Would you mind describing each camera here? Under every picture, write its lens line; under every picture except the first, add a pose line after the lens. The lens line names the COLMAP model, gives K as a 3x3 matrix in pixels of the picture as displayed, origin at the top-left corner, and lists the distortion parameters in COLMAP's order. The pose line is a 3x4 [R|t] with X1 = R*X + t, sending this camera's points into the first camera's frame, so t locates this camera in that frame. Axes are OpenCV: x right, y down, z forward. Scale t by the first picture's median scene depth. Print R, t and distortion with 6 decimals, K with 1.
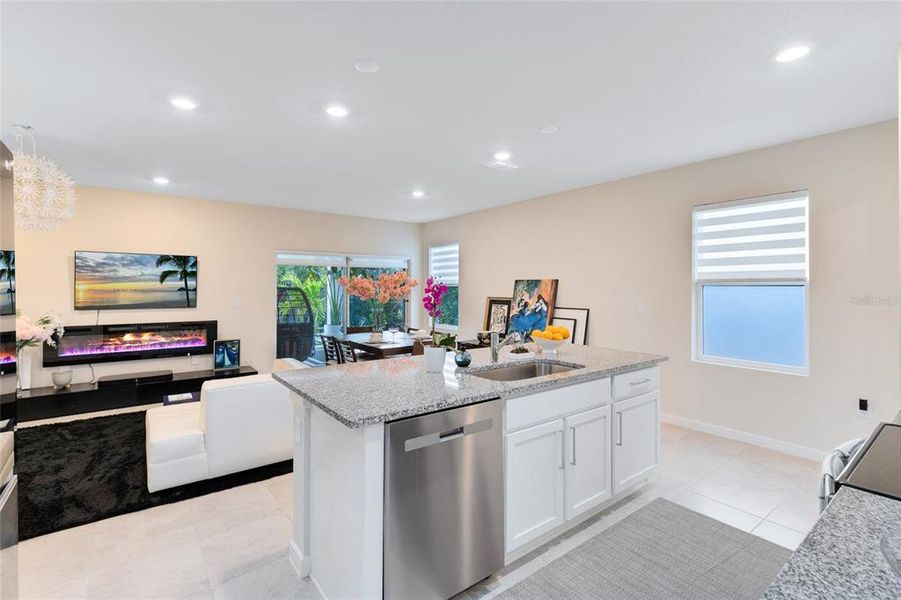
lens RADIAL K [[404.7, 0, 447.1], [0, 404.7, 294.4], [0, 0, 1]] dist [0.002385, -0.000708]
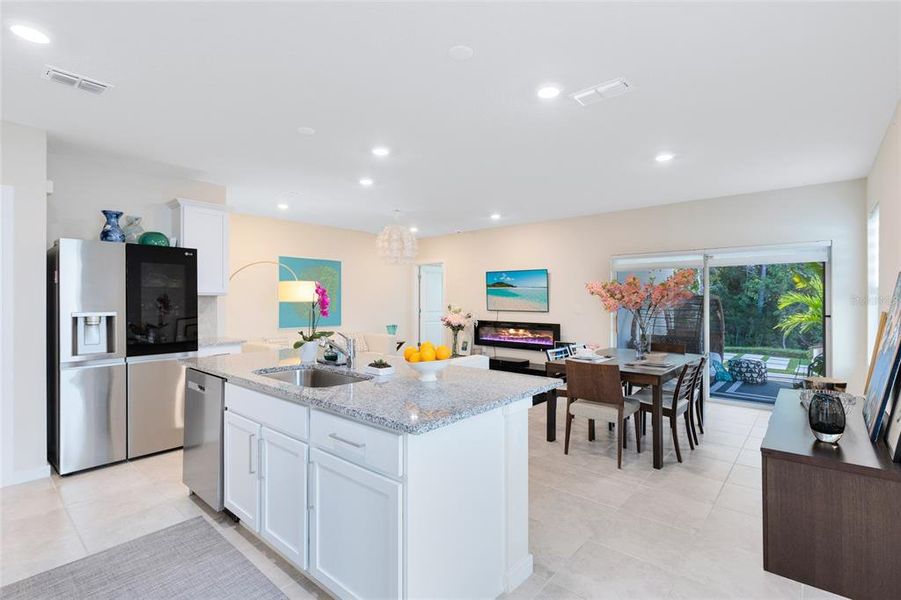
lens RADIAL K [[404.7, 0, 451.5], [0, 404.7, 297.9], [0, 0, 1]] dist [0.002385, -0.000708]
pose [[0.235104, -0.000765, -0.971970, 0.506105], [-0.012855, 0.999910, -0.003896, -0.000403], [0.971885, 0.013411, 0.235073, 0.458232]]
